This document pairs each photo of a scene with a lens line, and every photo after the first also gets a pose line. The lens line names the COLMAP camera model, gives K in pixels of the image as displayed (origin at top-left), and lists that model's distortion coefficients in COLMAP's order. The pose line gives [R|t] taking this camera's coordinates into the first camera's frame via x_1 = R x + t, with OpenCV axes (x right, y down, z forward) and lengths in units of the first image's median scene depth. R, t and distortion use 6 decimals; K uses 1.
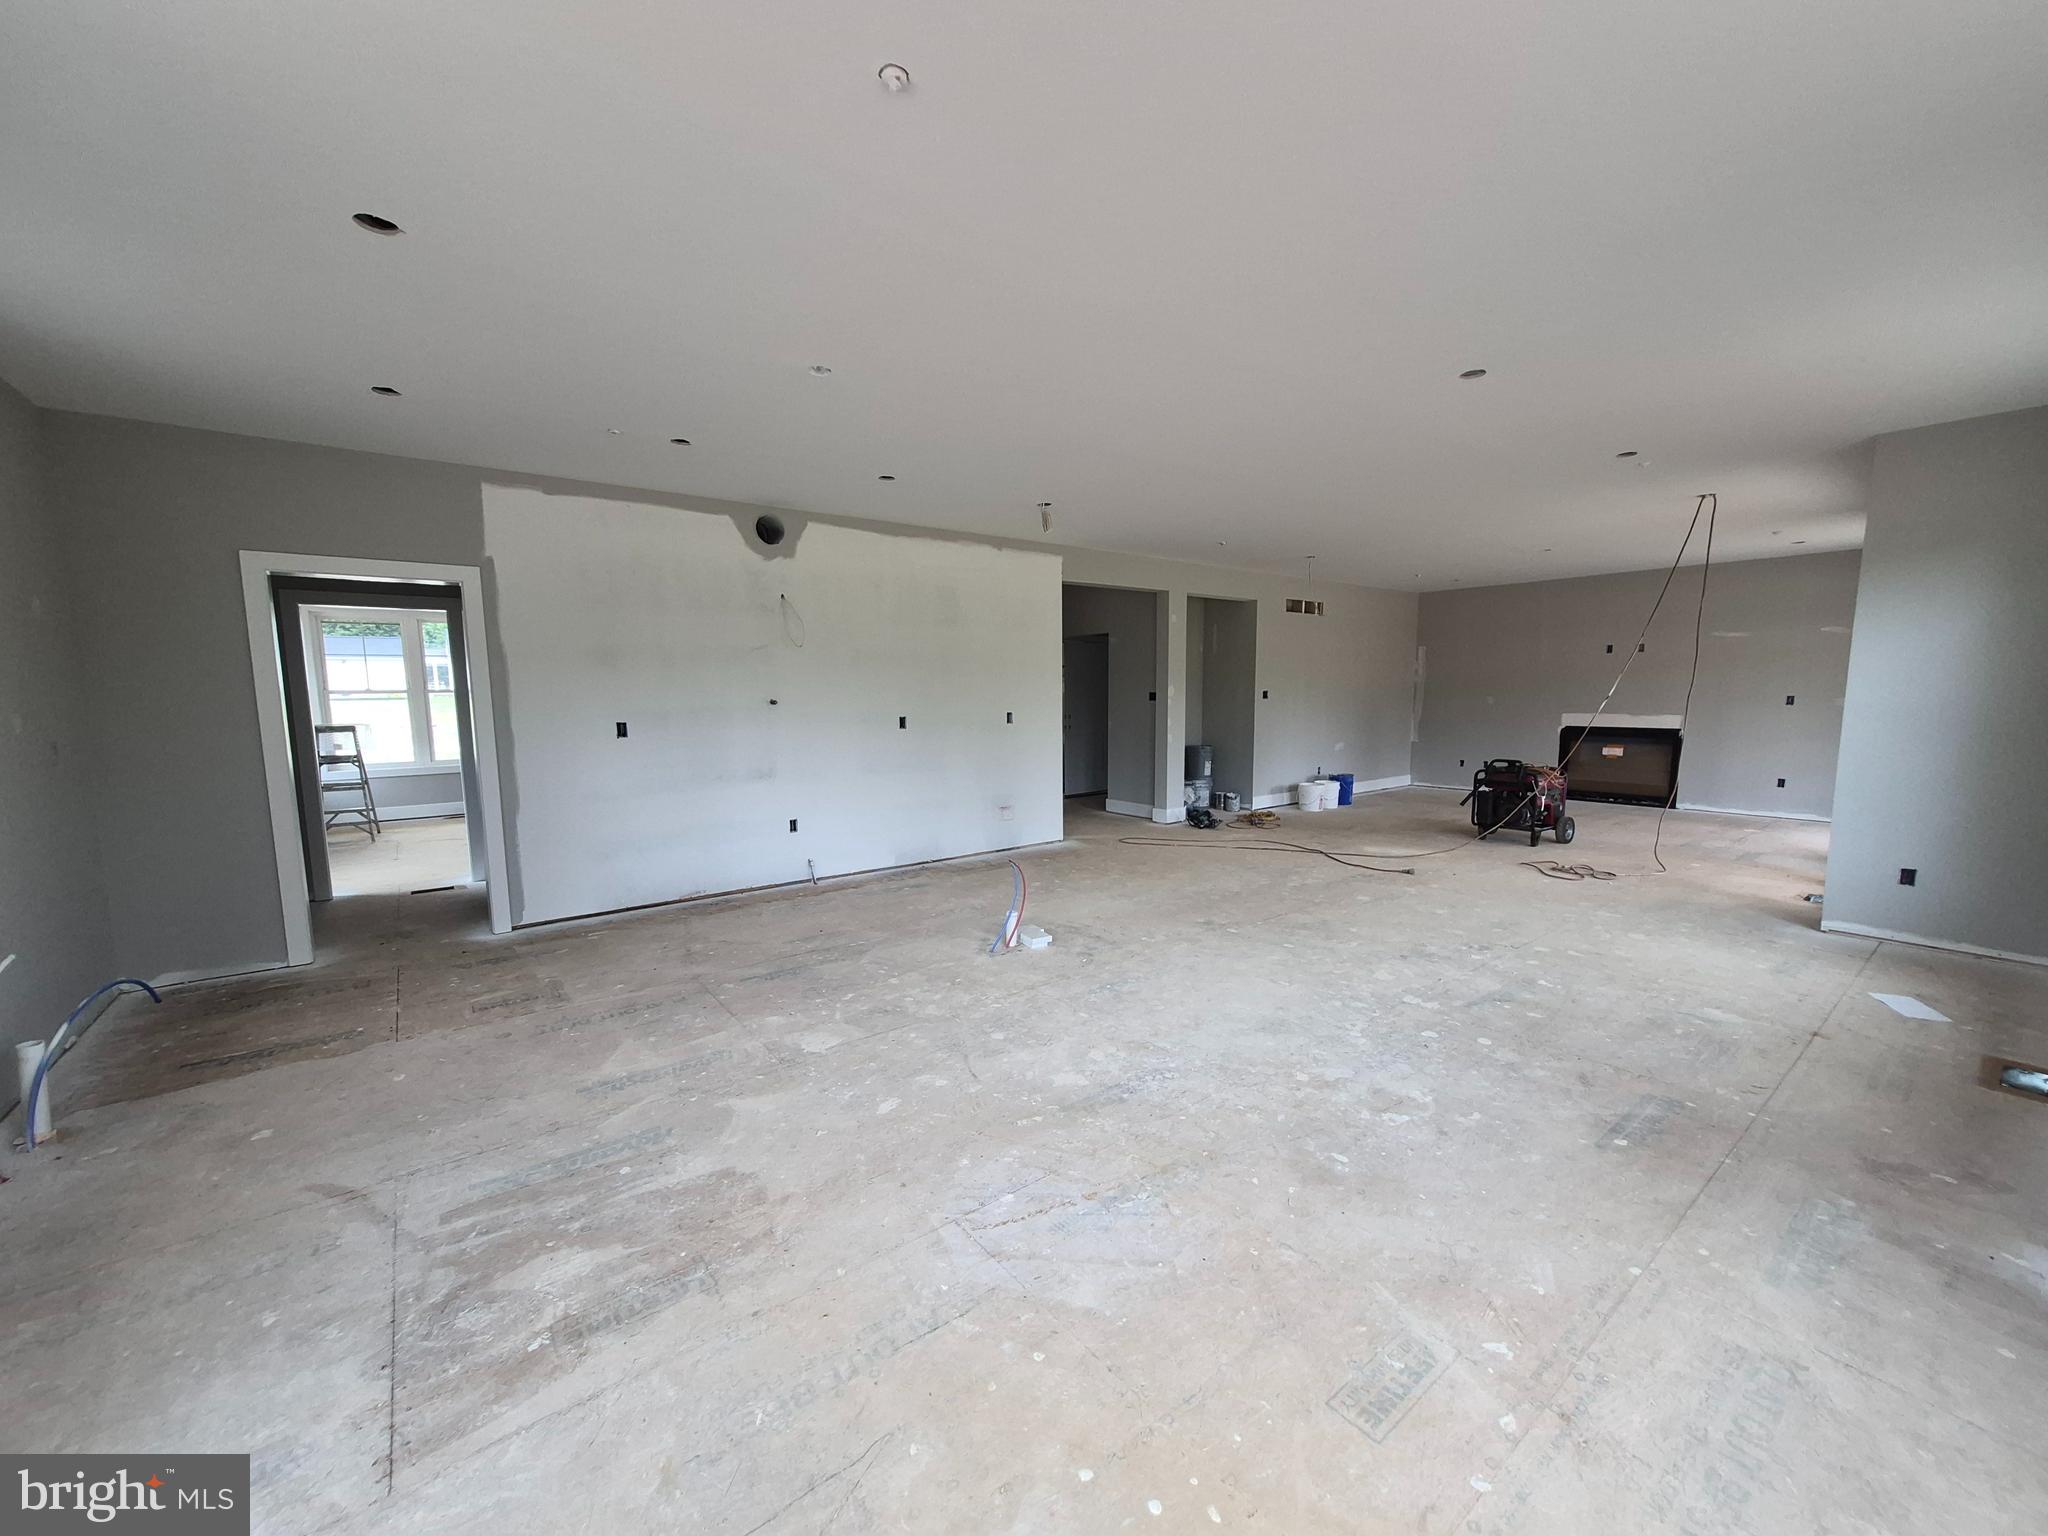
lens RADIAL K [[798.8, 0, 1021.2], [0, 798.8, 789.0], [0, 0, 1]] dist [0.002297, -0.000152]
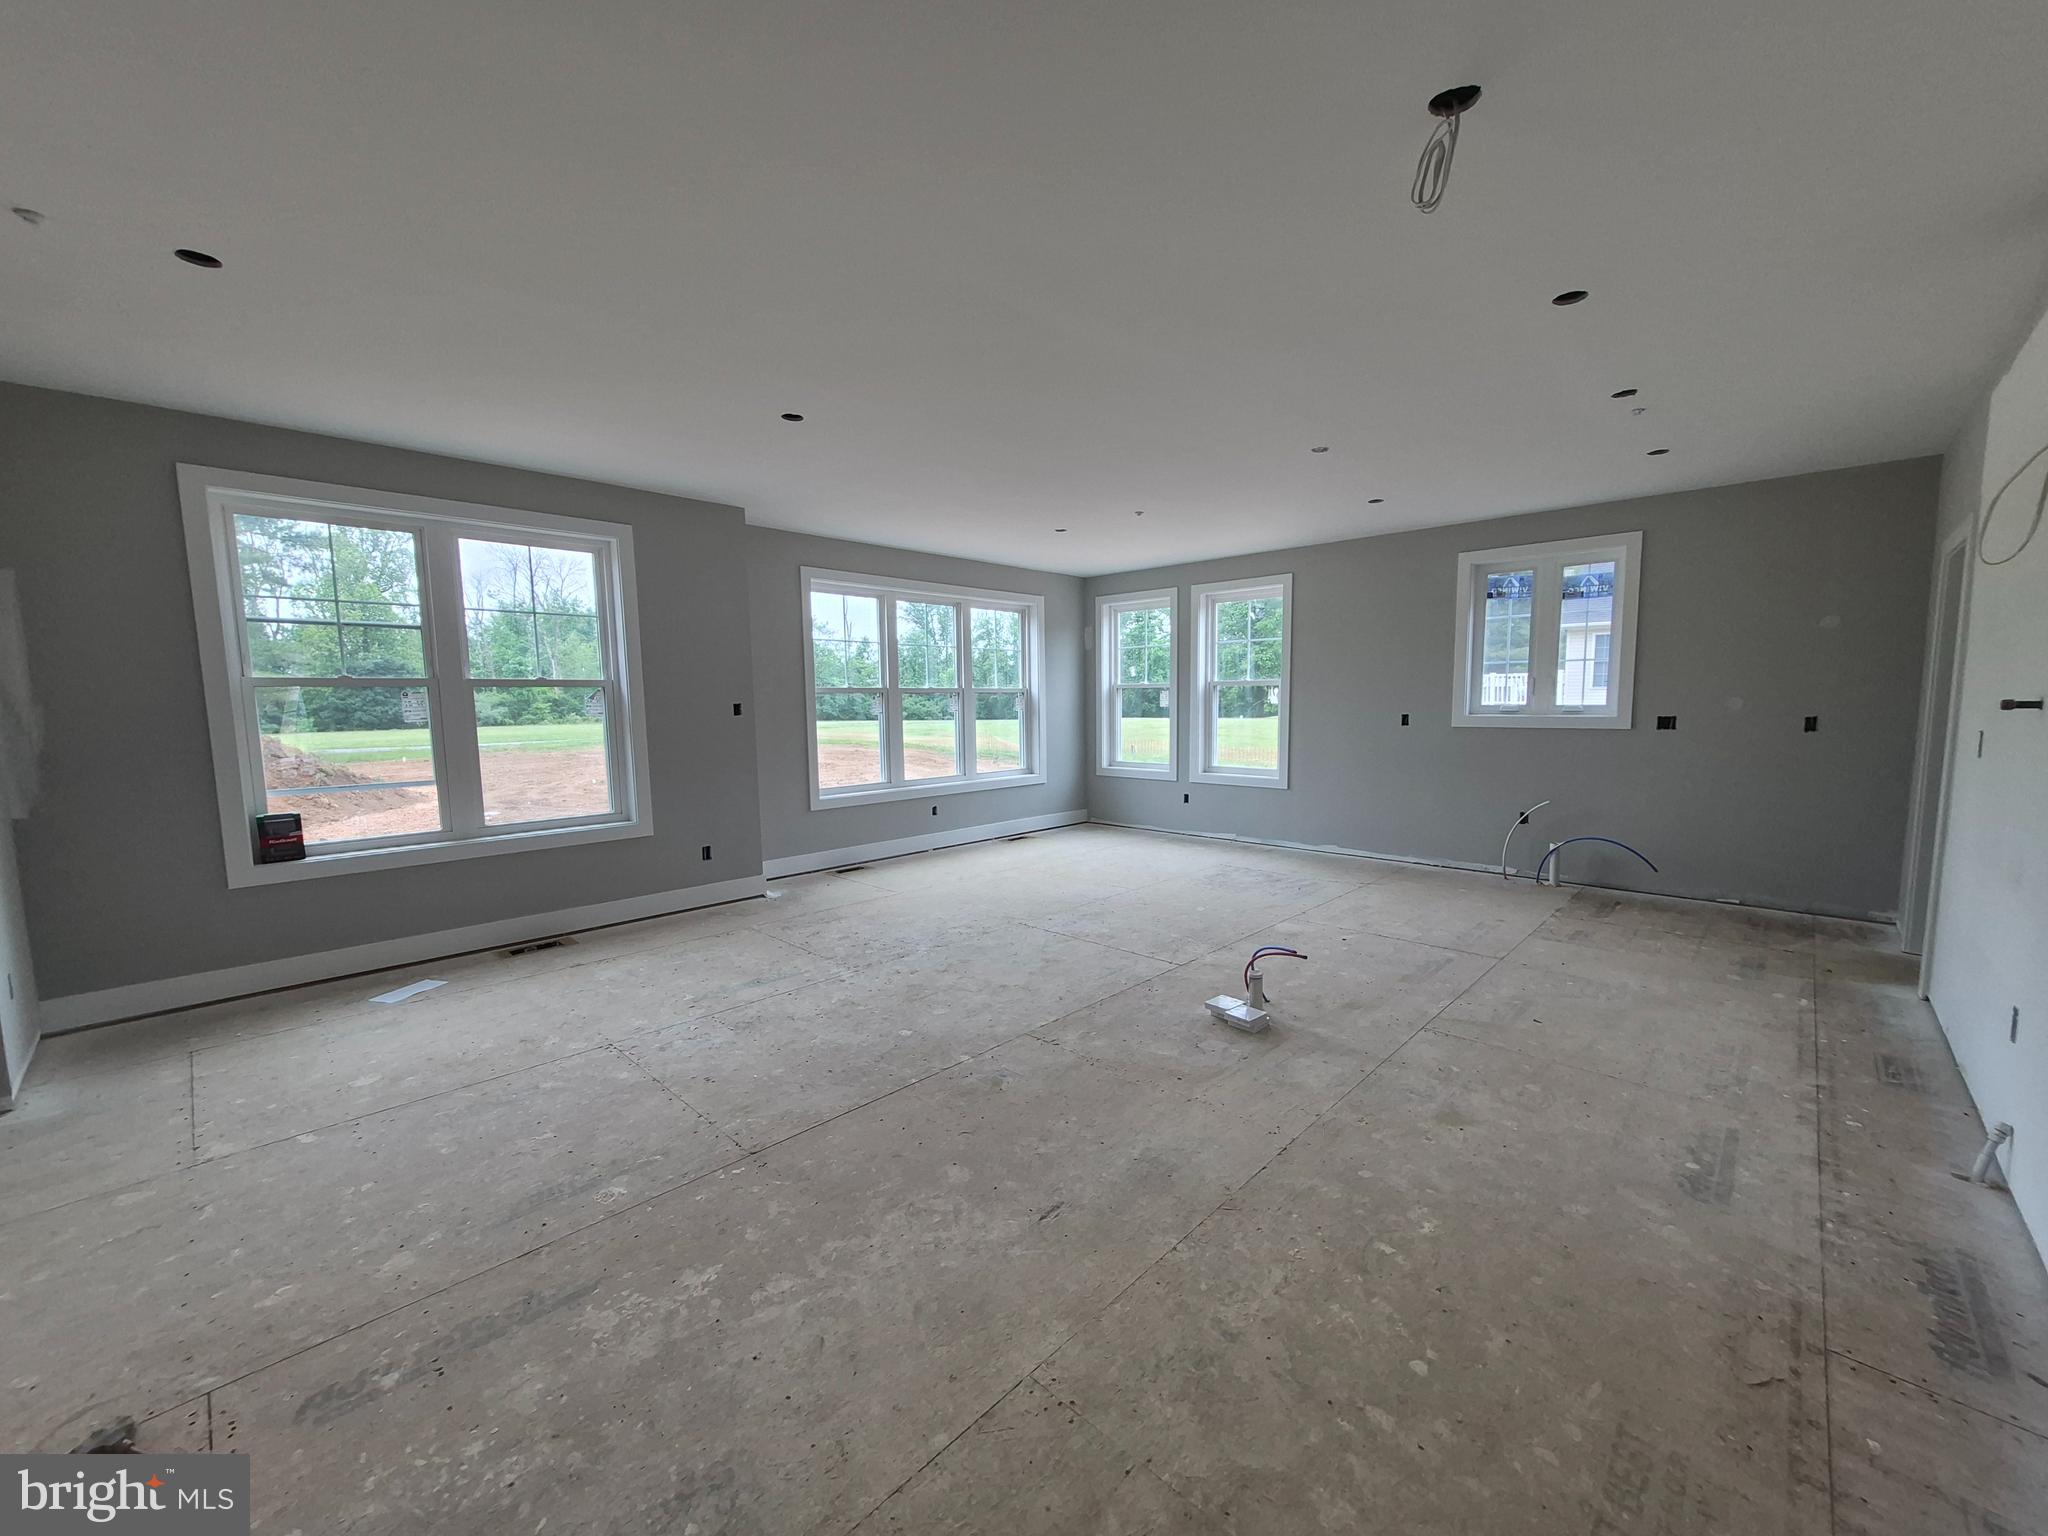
lens RADIAL K [[798.8, 0, 1021.2], [0, 798.8, 789.0], [0, 0, 1]] dist [0.002297, -0.000152]
pose [[-0.989799, 0.035410, -0.137998, 0.302987], [0.002547, 0.972864, 0.231362, -0.194975], [0.142446, 0.228651, -0.963031, 1.597802]]
